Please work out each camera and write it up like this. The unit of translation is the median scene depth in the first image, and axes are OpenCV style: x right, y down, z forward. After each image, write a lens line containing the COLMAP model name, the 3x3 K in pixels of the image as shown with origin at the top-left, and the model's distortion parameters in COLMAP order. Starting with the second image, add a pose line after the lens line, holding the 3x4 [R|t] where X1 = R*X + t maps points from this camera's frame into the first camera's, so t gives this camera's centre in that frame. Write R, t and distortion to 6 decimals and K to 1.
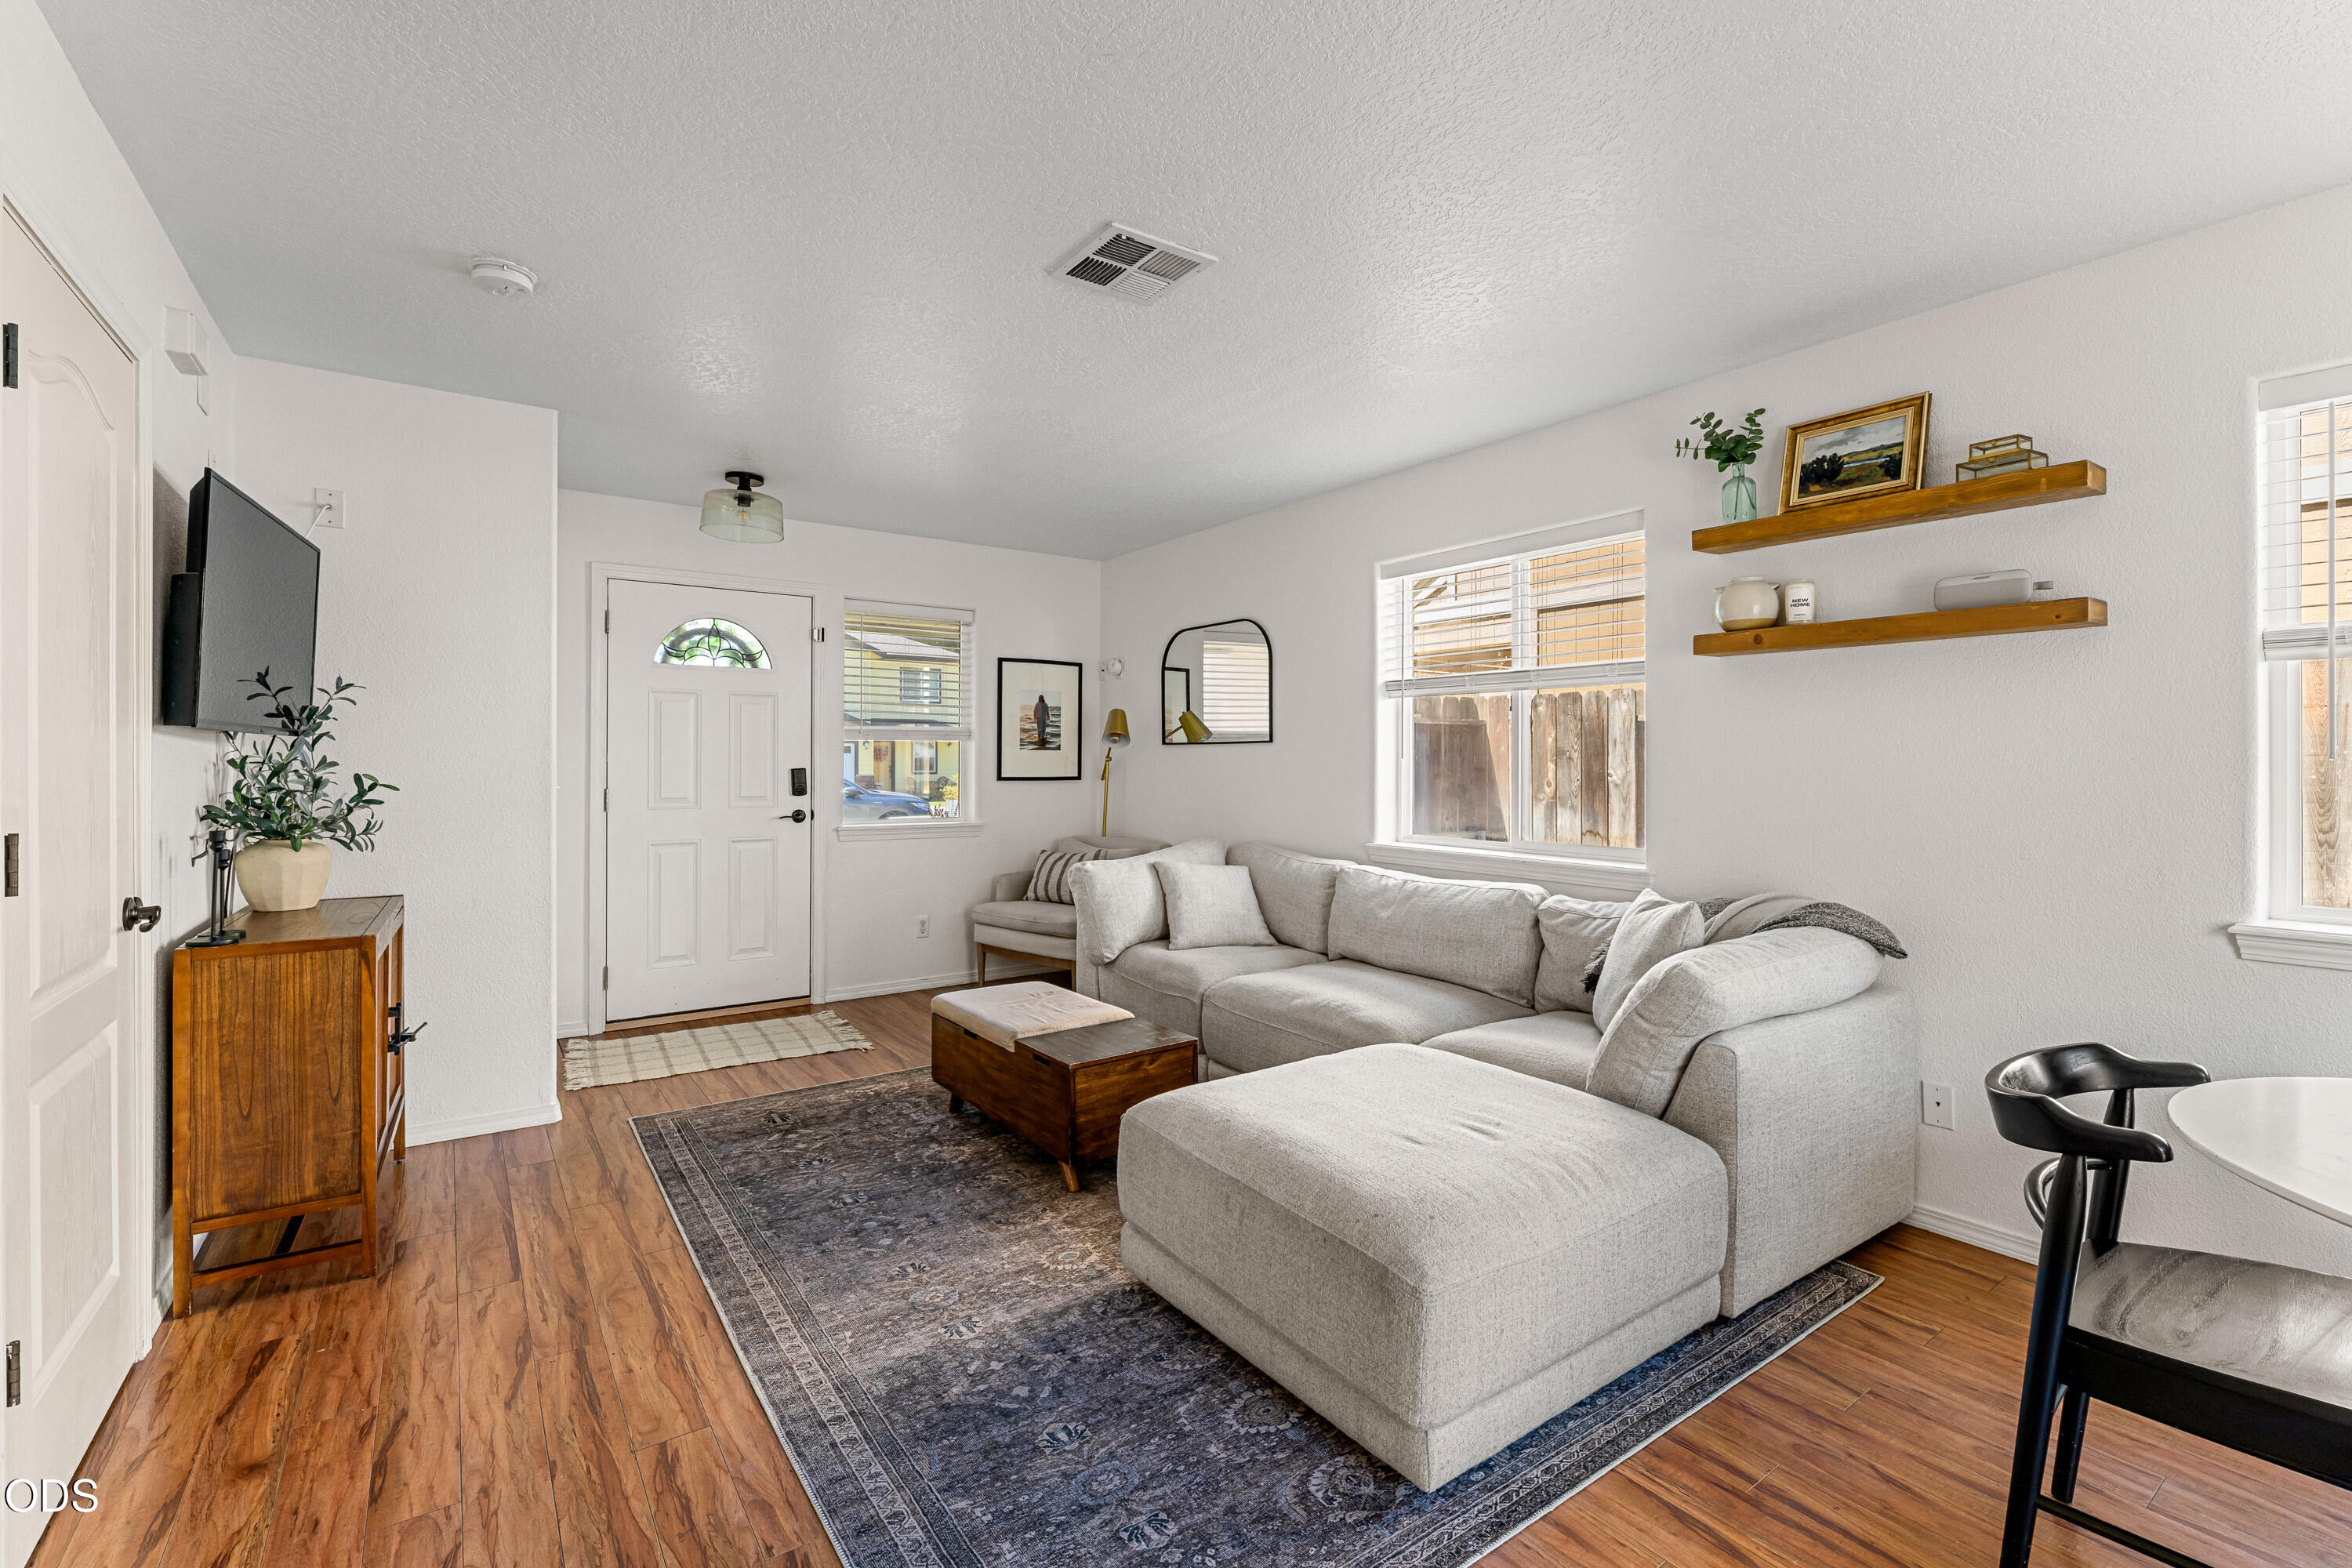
lens RADIAL K [[1040.1, 0, 1175.1], [0, 1040.1, 764.8], [0, 0, 1]] dist [-0.002395, -0.000298]
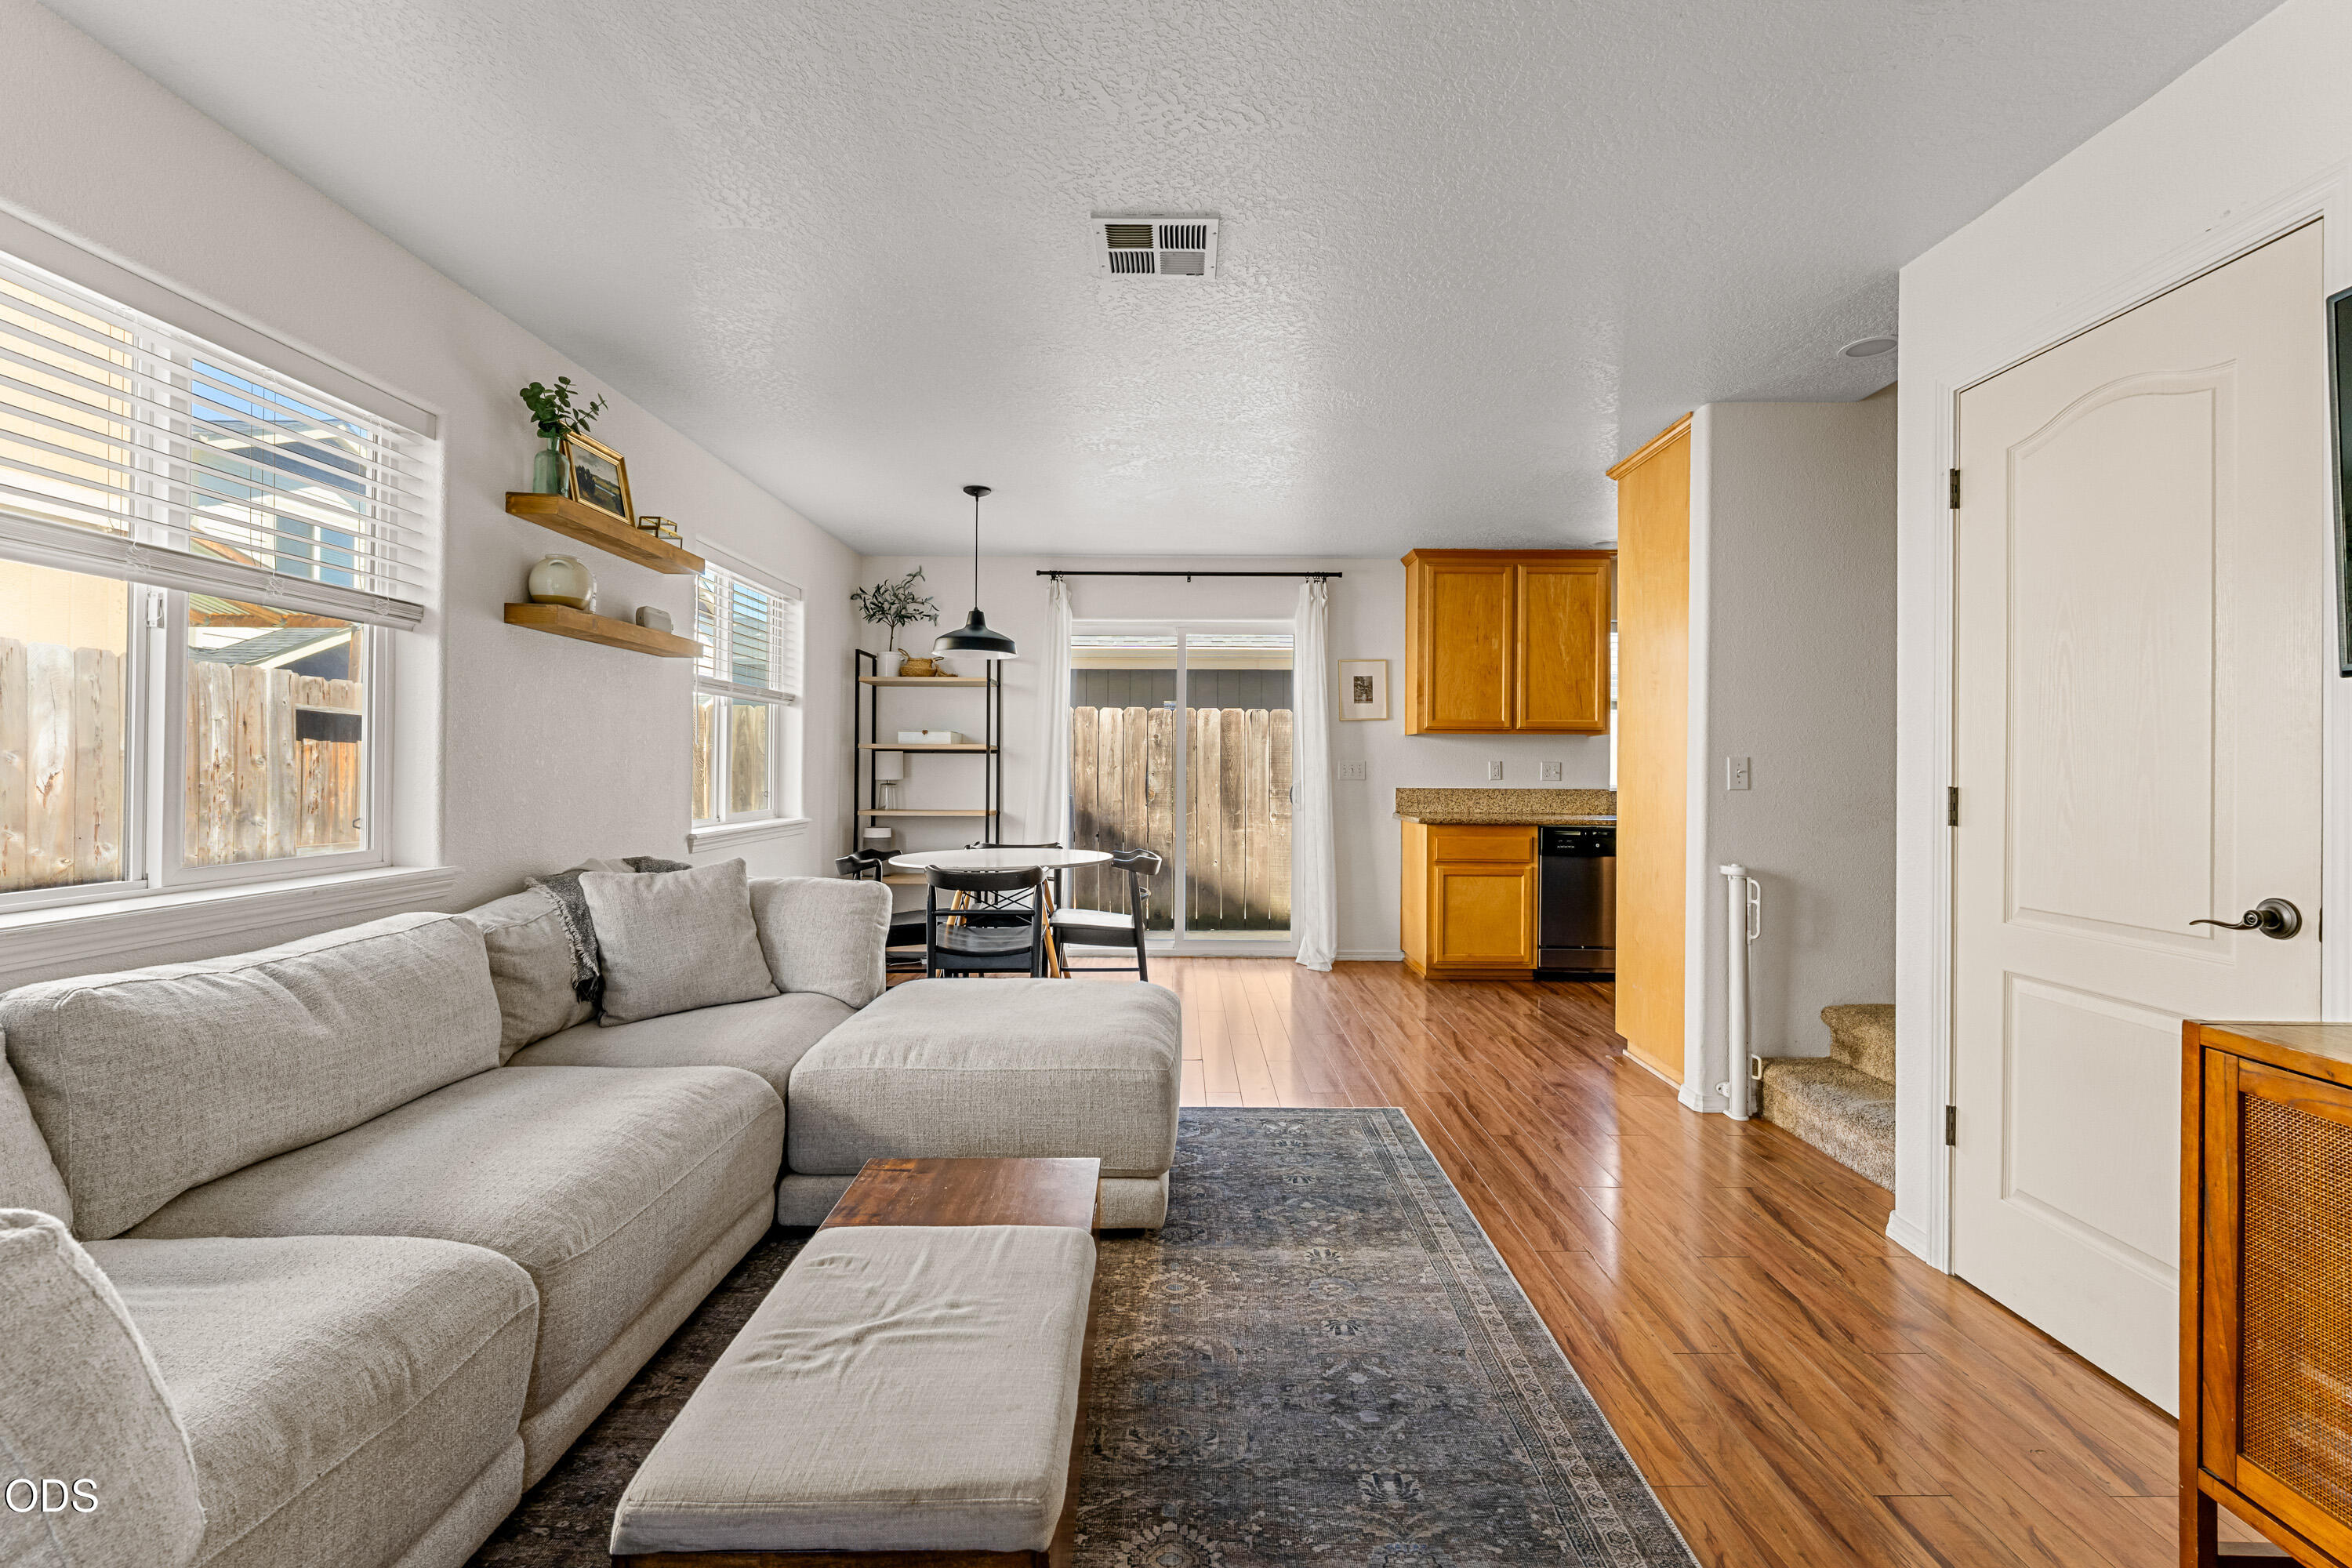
lens RADIAL K [[1040.1, 0, 1175.1], [0, 1040.1, 764.8], [0, 0, 1]] dist [-0.002395, -0.000298]
pose [[-0.819570, -0.006728, 0.572940, -0.639981], [-0.006858, 0.999975, 0.001932, 0.021177], [-0.572938, -0.002346, -0.819595, 1.814670]]
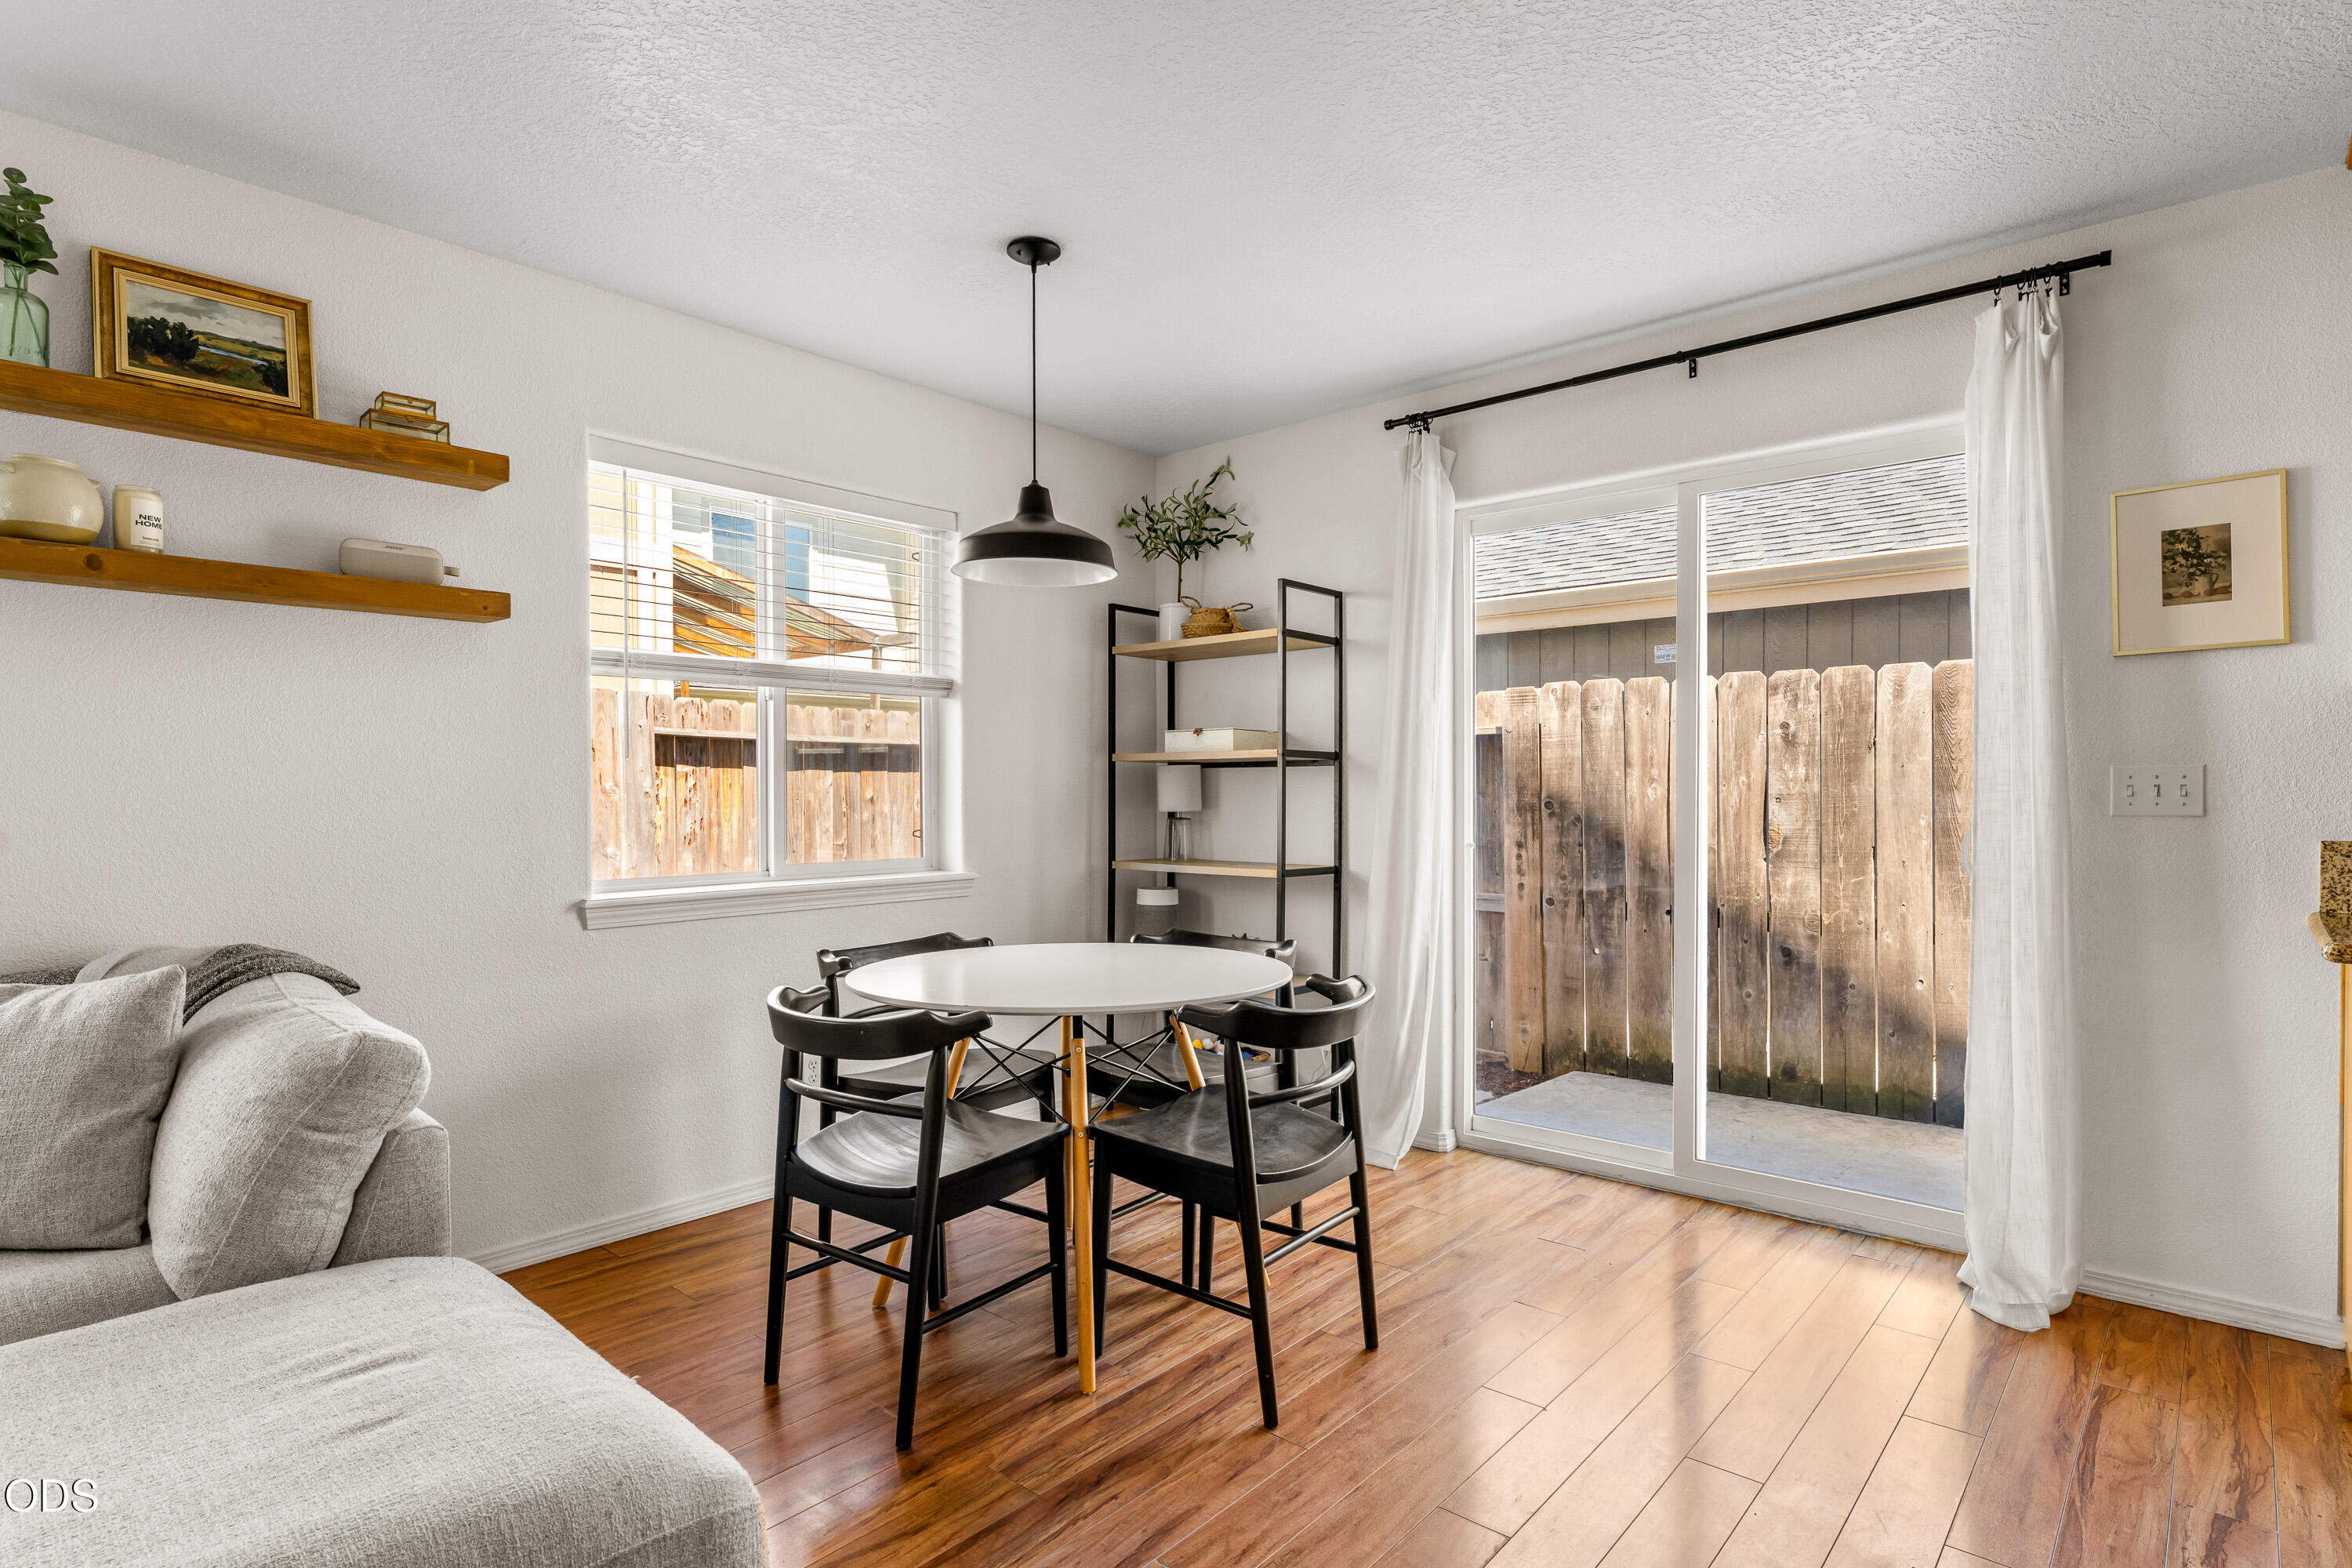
lens RADIAL K [[1189.2, 0, 1187.0], [0, 1189.2, 810.0], [0, 0, 1]] dist [-0.003959, -0.000774]
pose [[-0.229637, -0.020511, 0.973060, -0.377198], [0.005955, 0.999730, 0.022479, 0.025527], [-0.973258, 0.010957, -0.229453, 0.595778]]
